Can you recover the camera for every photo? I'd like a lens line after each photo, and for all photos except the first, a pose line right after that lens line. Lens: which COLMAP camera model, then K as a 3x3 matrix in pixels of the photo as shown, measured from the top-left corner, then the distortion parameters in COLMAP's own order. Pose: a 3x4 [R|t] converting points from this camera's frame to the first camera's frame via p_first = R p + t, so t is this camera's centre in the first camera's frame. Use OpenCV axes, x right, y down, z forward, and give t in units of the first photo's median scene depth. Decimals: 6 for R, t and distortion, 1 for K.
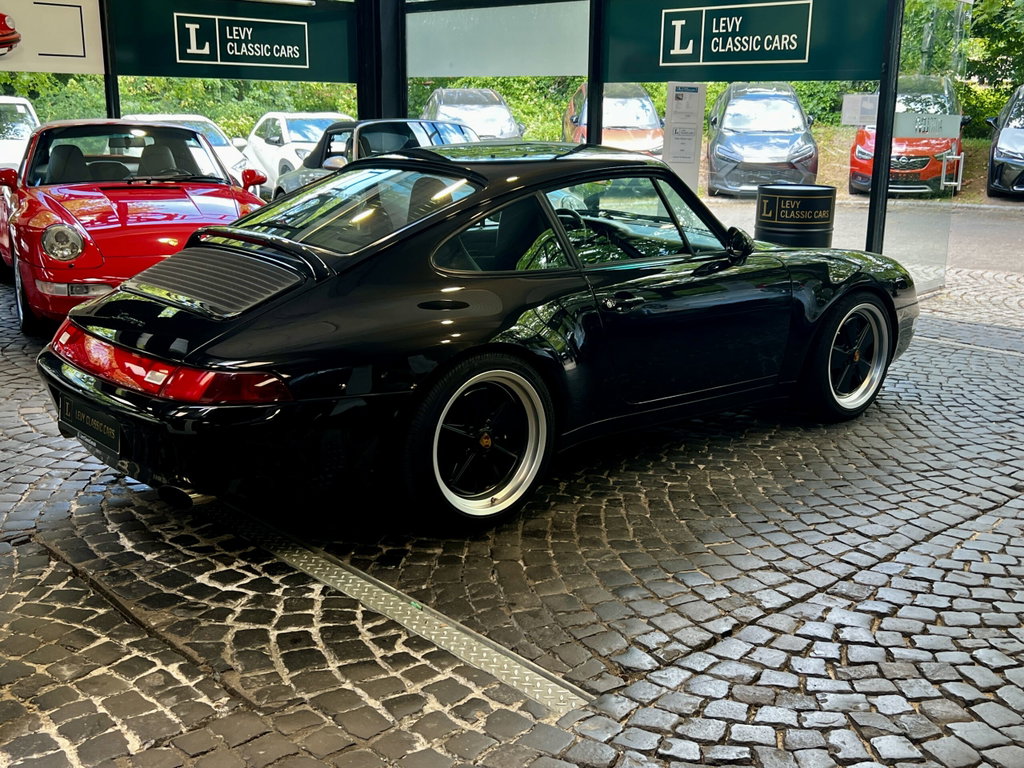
lens RADIAL K [[1129.6, 0, 510.1], [0, 1129.6, 381.9], [0, 0, 1]] dist [0.064334, 0.000000]
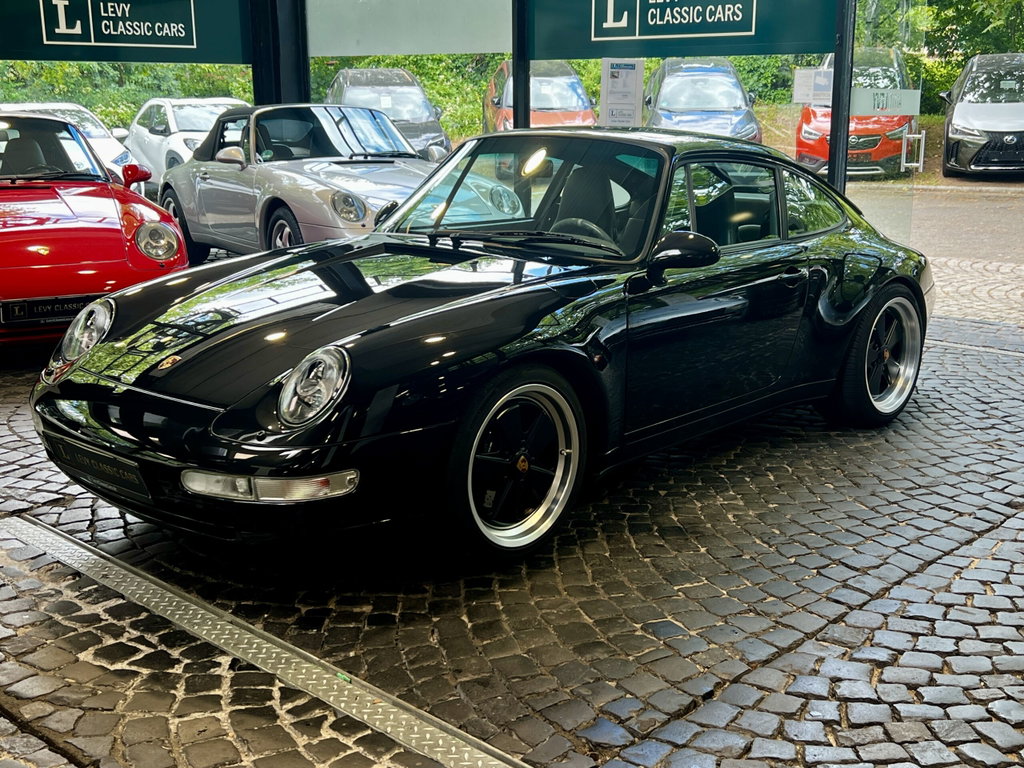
lens RADIAL K [[1234.7, 0, 507.6], [0, 1234.7, 379.6], [0, 0, 1]] dist [0.066091, 0.000000]
pose [[0.997598, -0.031867, 0.061499, -0.007548], [0.032263, 0.999465, -0.005458, -0.011634], [-0.061293, 0.007429, 0.998092, 0.044241]]
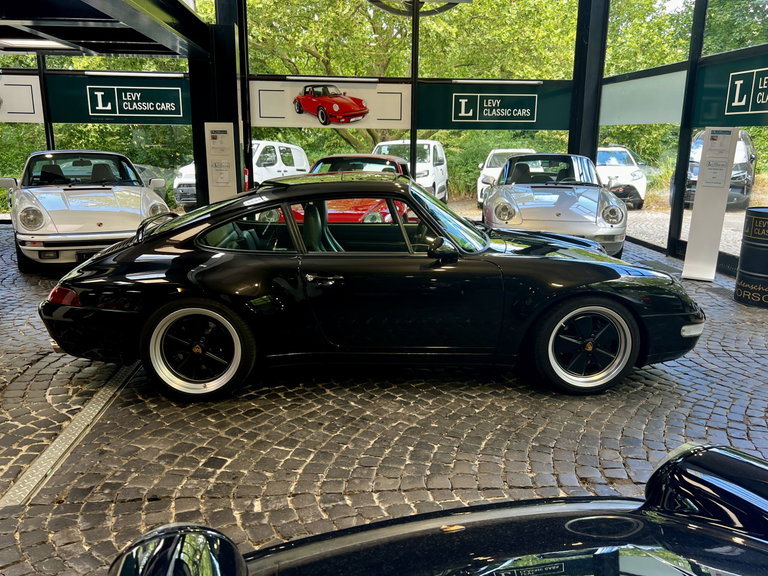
lens RADIAL K [[661.4, 0, 383.2], [0, 661.4, 291.6], [0, 0, 1]] dist [0.033210, -0.044038]
pose [[0.797648, 0.134241, -0.587994, 0.569674], [-0.150154, 0.988419, 0.021967, -0.065187], [0.584133, 0.070767, 0.808567, 0.310277]]
